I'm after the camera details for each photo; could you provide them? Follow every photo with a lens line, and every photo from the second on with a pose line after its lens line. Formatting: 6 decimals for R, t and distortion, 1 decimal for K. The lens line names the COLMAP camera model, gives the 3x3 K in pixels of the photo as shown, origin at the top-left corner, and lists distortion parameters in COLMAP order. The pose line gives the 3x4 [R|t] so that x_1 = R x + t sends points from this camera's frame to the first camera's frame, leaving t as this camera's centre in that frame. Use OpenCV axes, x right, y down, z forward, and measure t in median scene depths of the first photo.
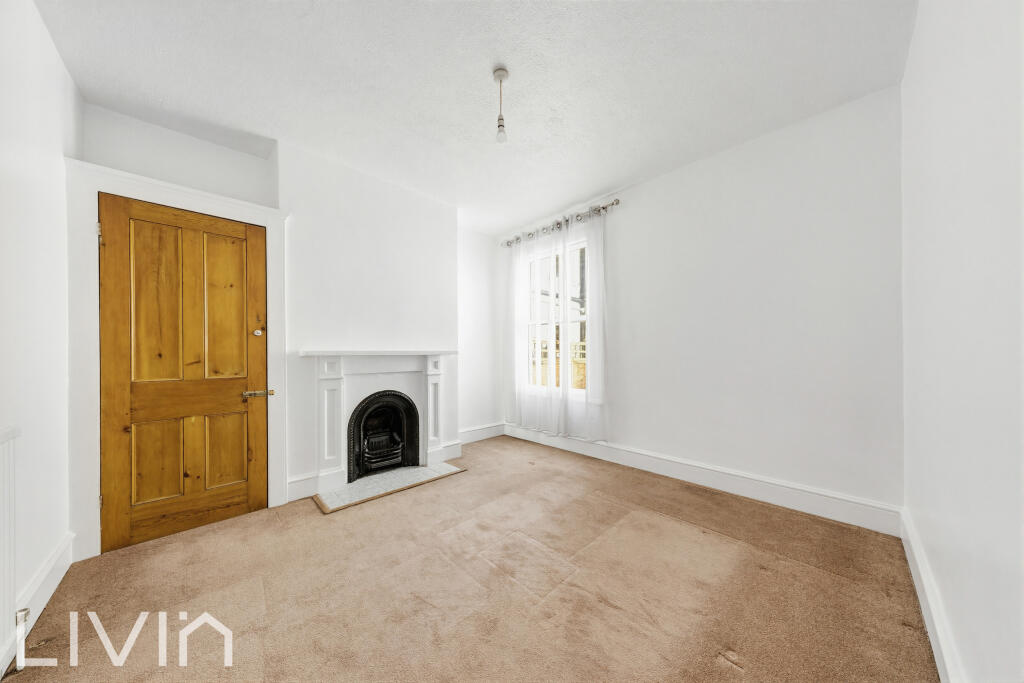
lens RADIAL K [[324.5, 0, 510.8], [0, 324.5, 350.7], [0, 0, 1]] dist [0.008280, -0.000111]
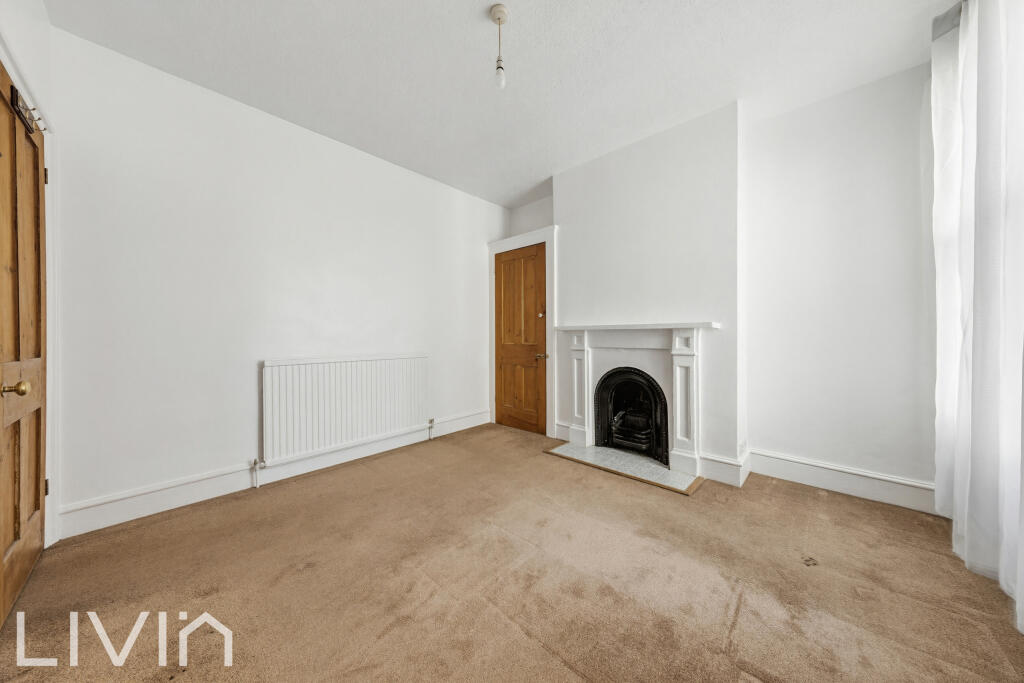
lens RADIAL K [[324.5, 0, 511.4], [0, 324.5, 337.9], [0, 0, 1]] dist [0.008280, -0.000111]
pose [[0.062174, 0.006291, -0.998046, 0.615661], [0.004791, 0.999967, 0.006602, 0.033468], [0.998054, -0.005192, 0.062142, 0.688461]]
